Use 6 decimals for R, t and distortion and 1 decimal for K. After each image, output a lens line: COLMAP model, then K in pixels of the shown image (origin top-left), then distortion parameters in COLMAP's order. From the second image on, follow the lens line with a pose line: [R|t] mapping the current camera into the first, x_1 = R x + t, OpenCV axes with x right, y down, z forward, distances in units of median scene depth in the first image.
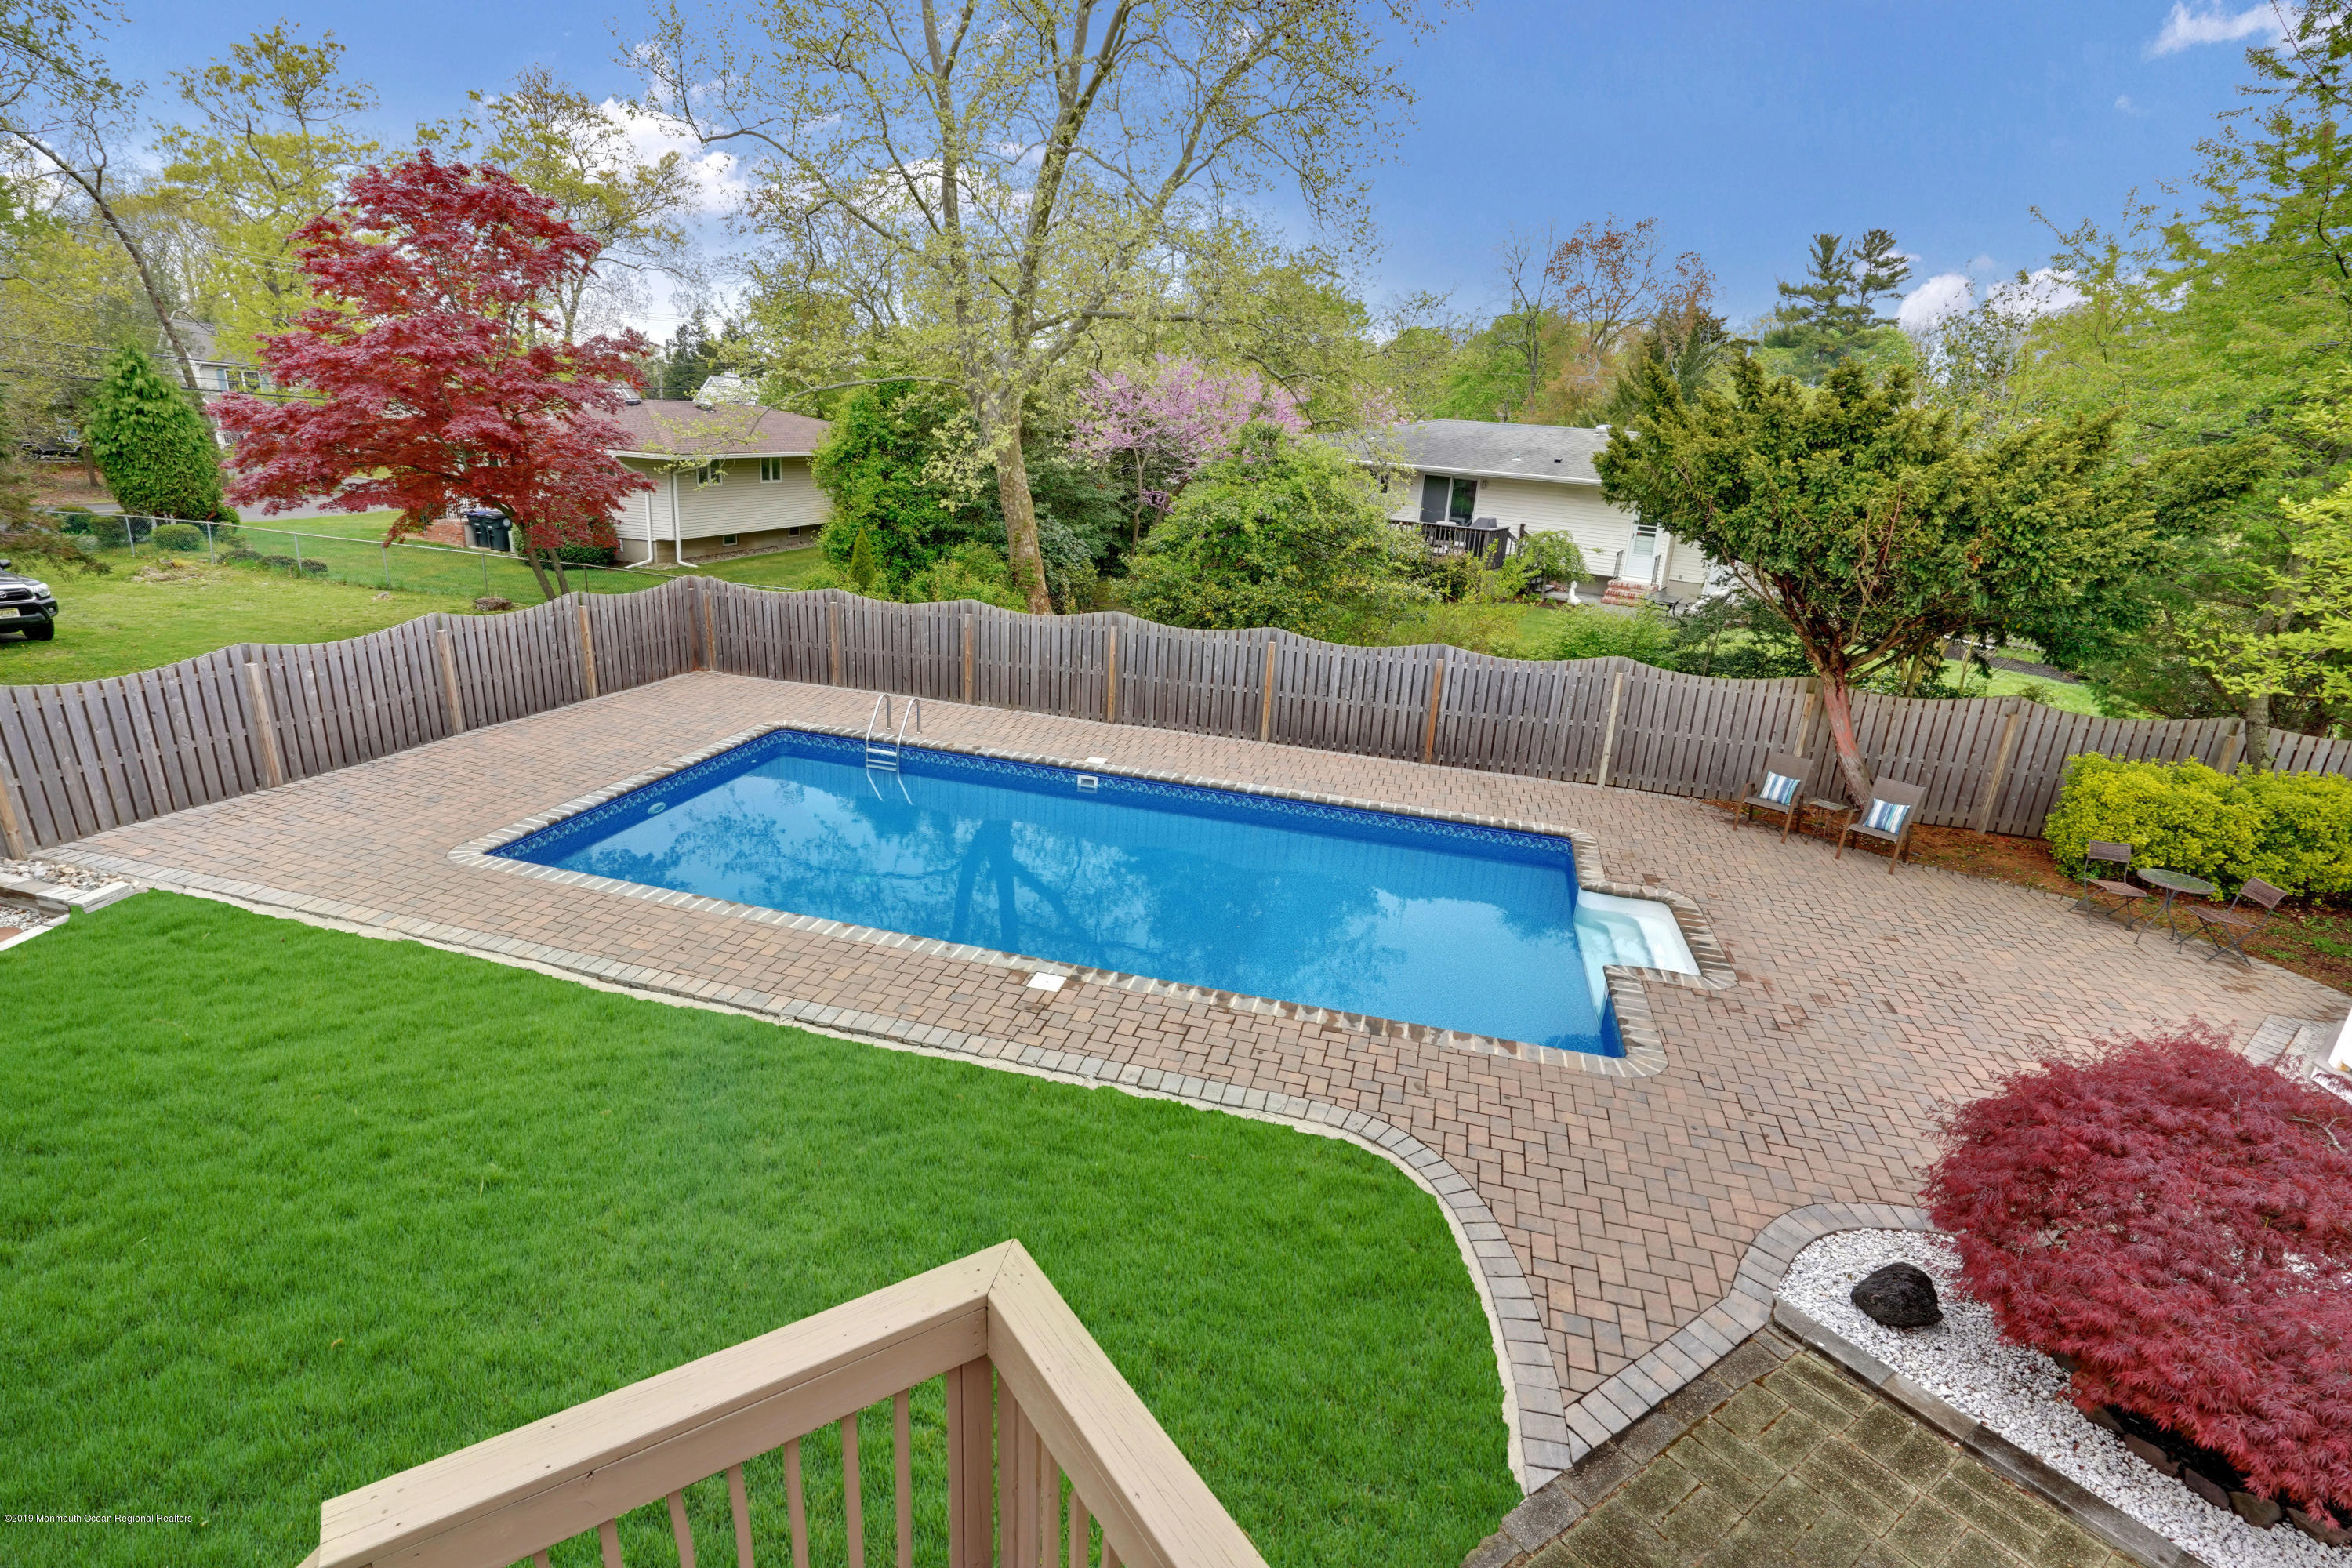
lens RADIAL K [[1107.0, 0, 1166.5], [0, 1107.0, 801.0], [0, 0, 1]] dist [-0.045633, 0.014442]
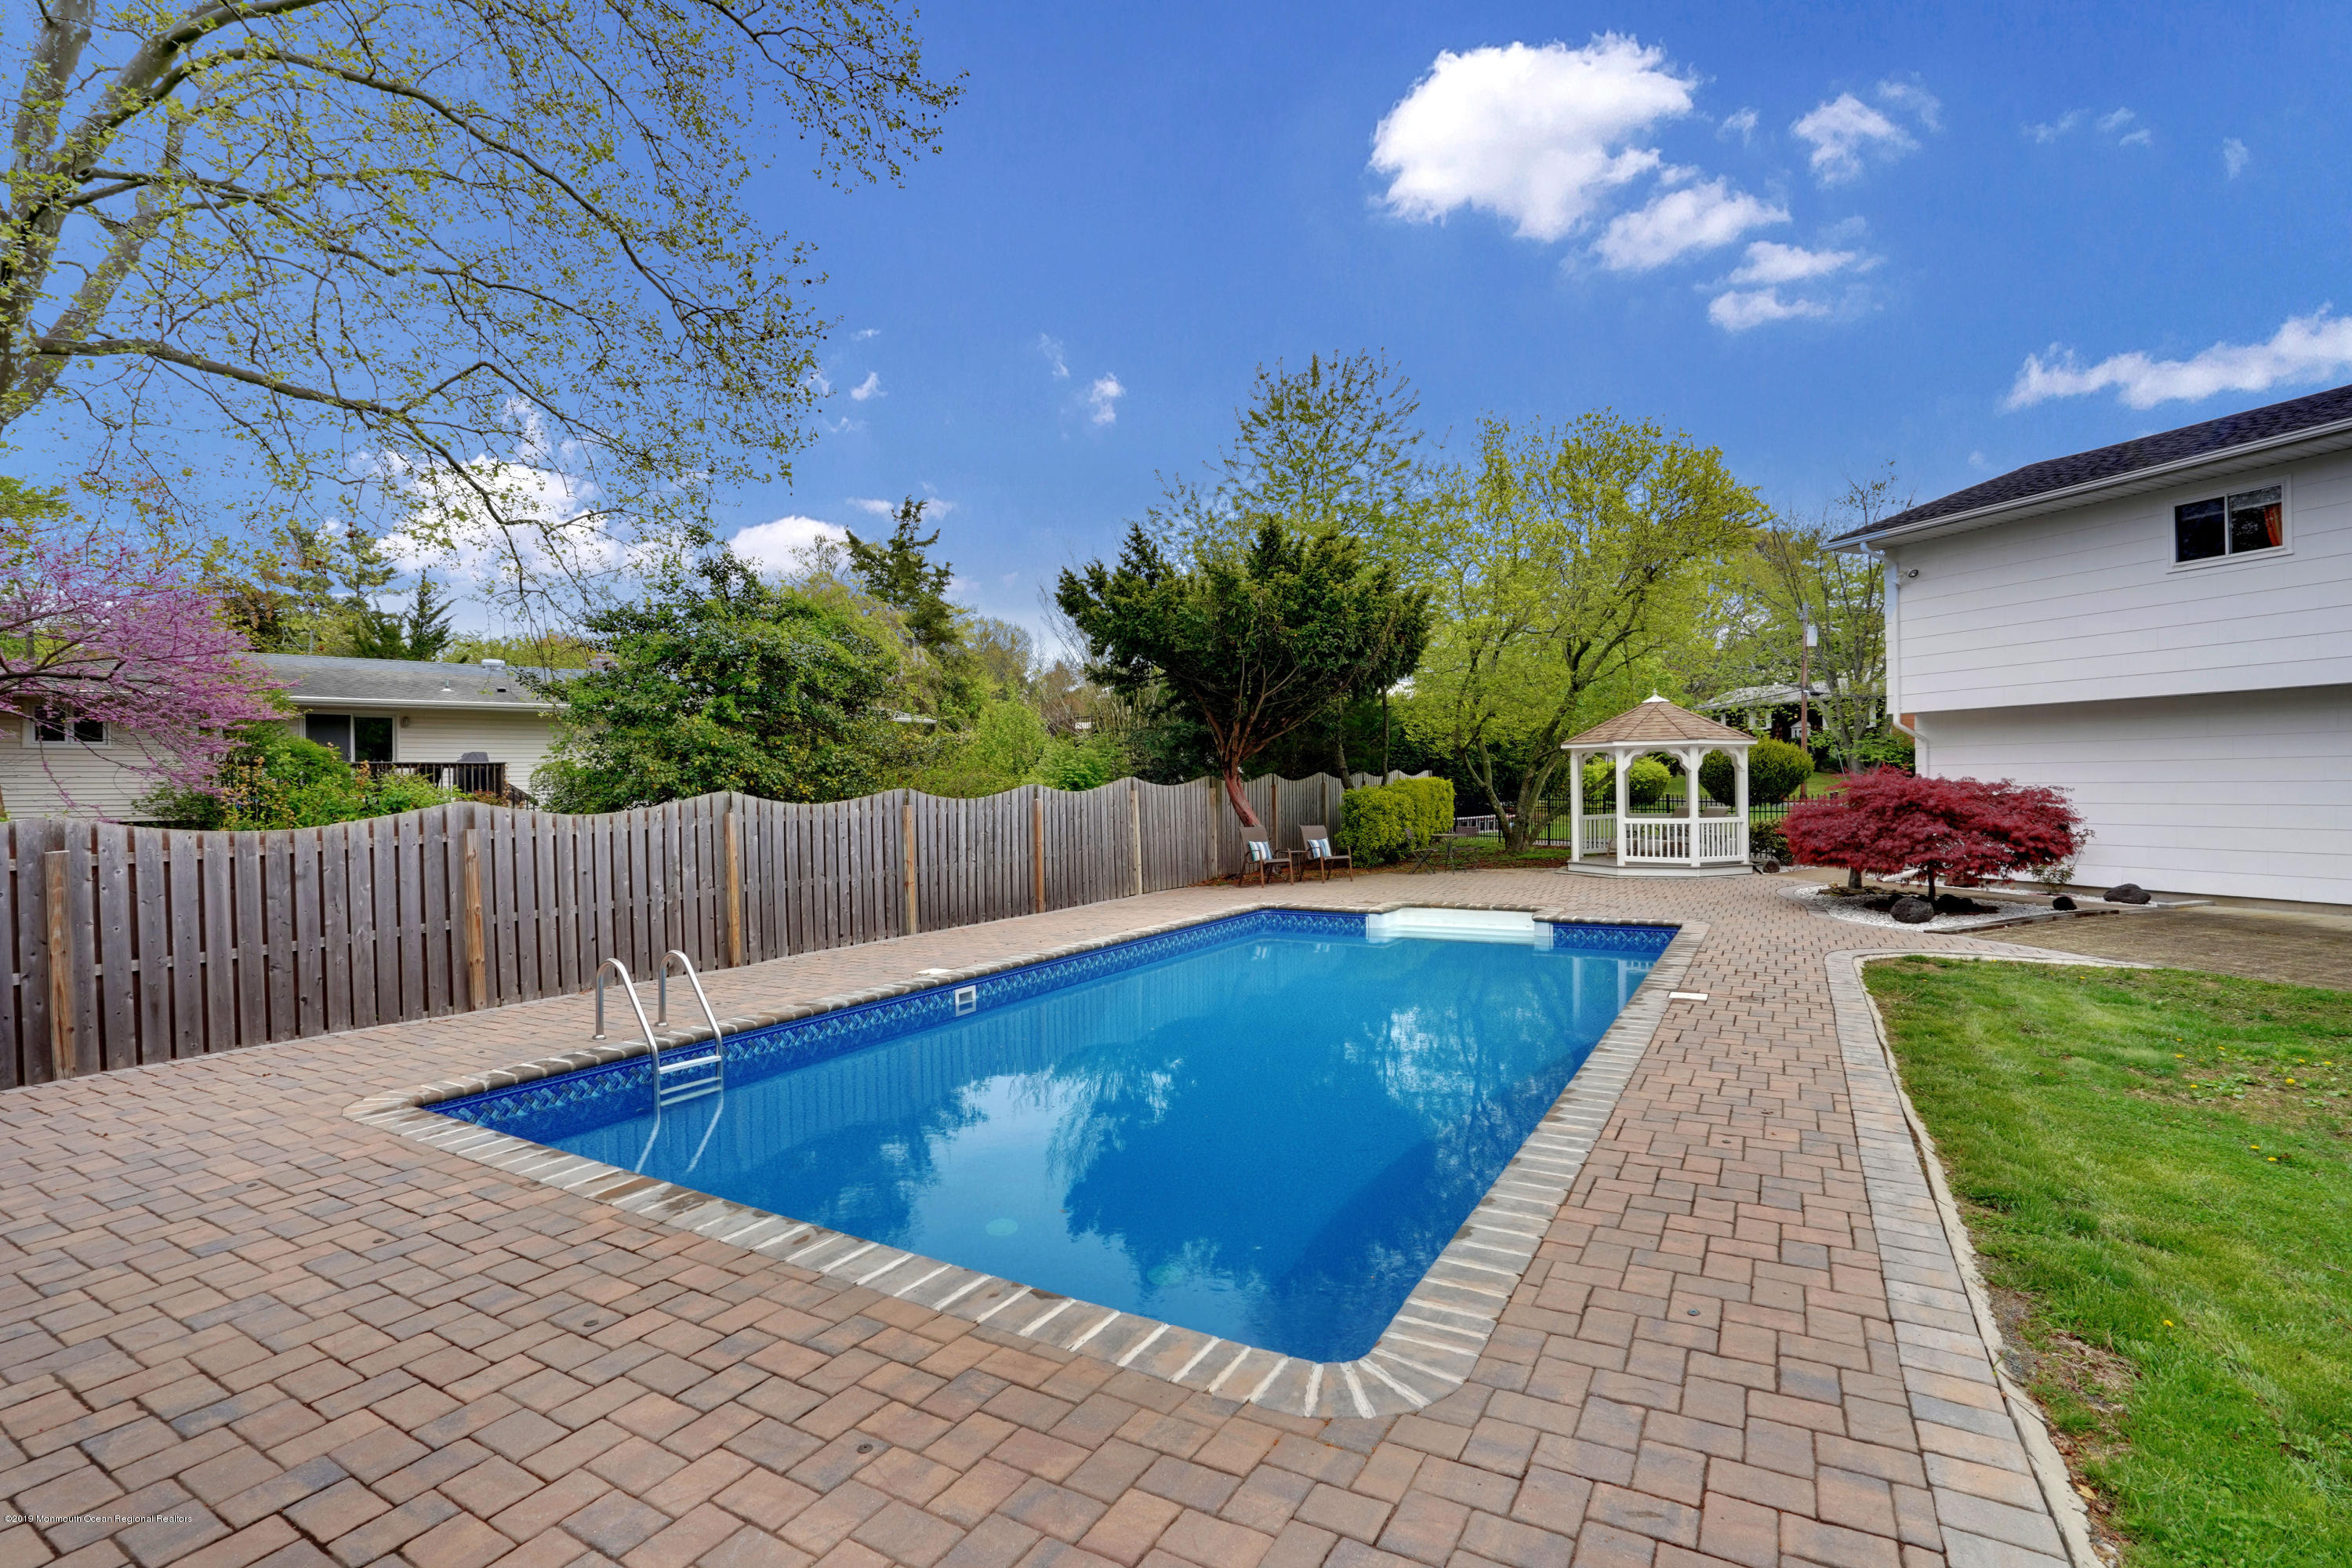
lens RADIAL K [[1107.0, 0, 1167.4], [0, 1107.0, 790.7], [0, 0, 1]] dist [-0.045633, 0.014442]
pose [[0.280555, -0.073602, 0.957012, -0.193318], [0.340665, 0.939780, -0.027592, -0.021667], [-0.897349, 0.333762, 0.288734, 0.191739]]
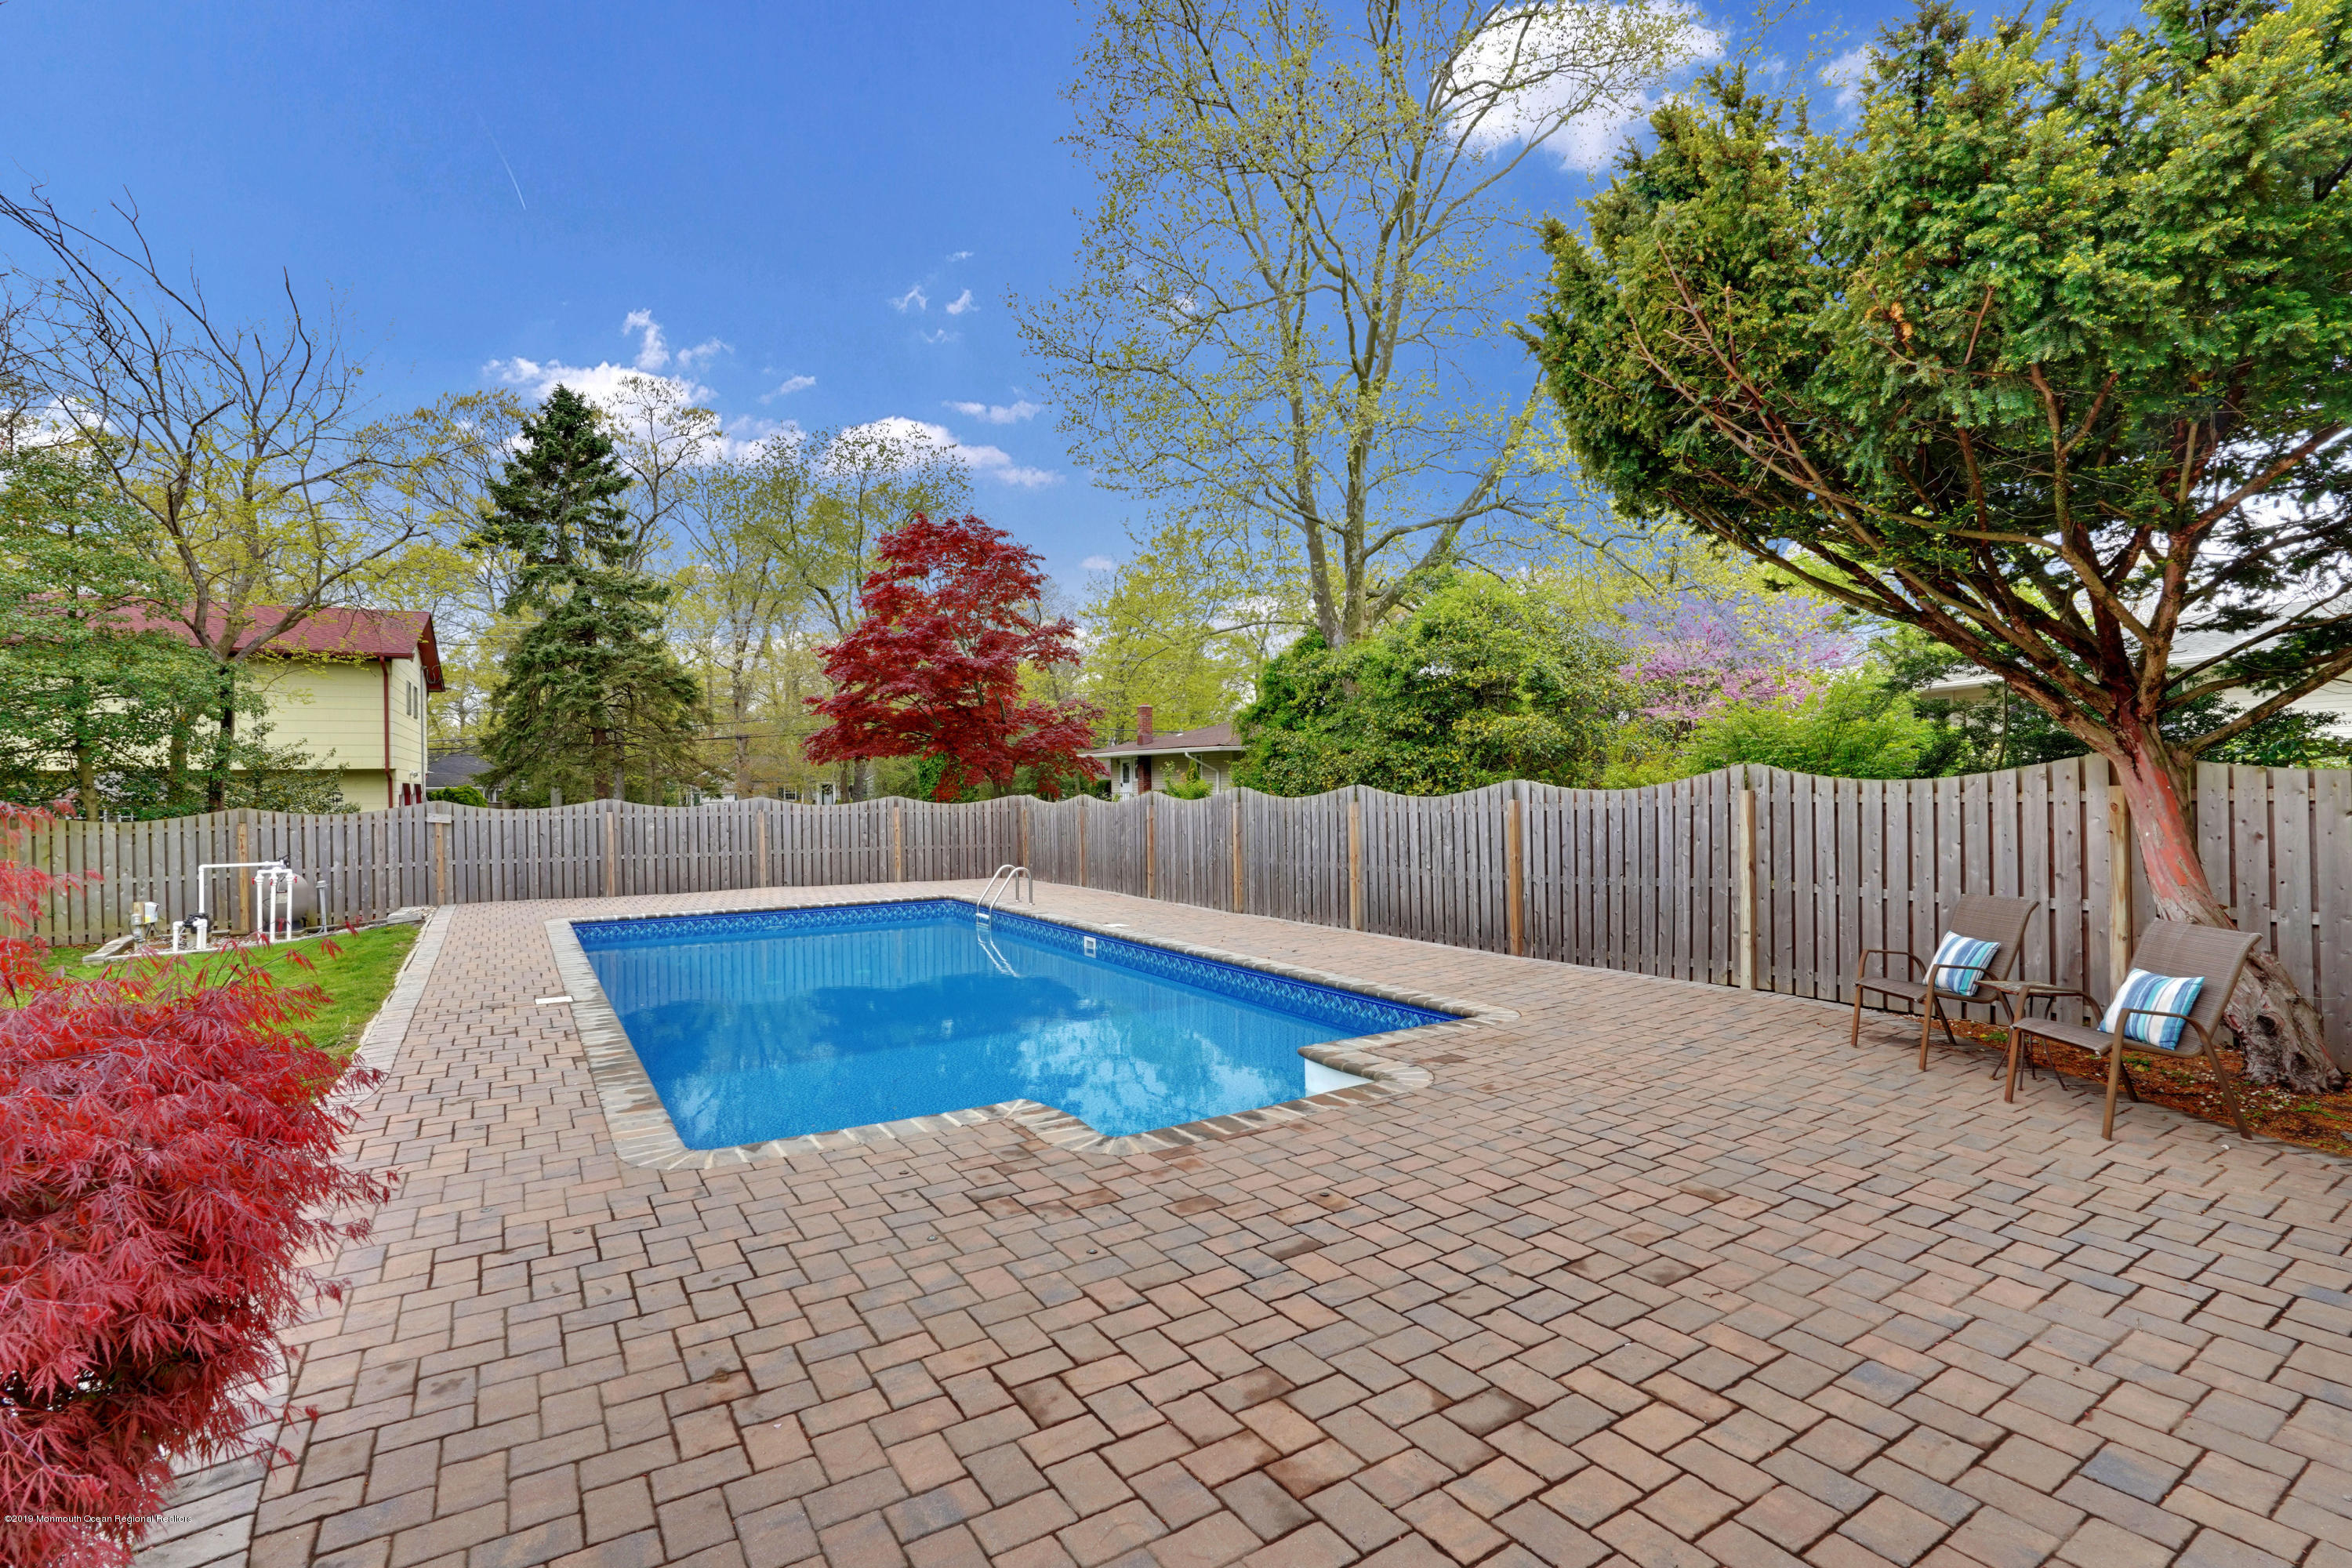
lens RADIAL K [[1107.0, 0, 1176.0], [0, 1107.0, 789.0], [0, 0, 1]] dist [-0.045633, 0.014442]
pose [[0.709956, -0.072604, -0.700494, 0.177476], [-0.175680, 0.944967, -0.275996, 0.028375], [0.681982, 0.319008, 0.658130, 0.123752]]
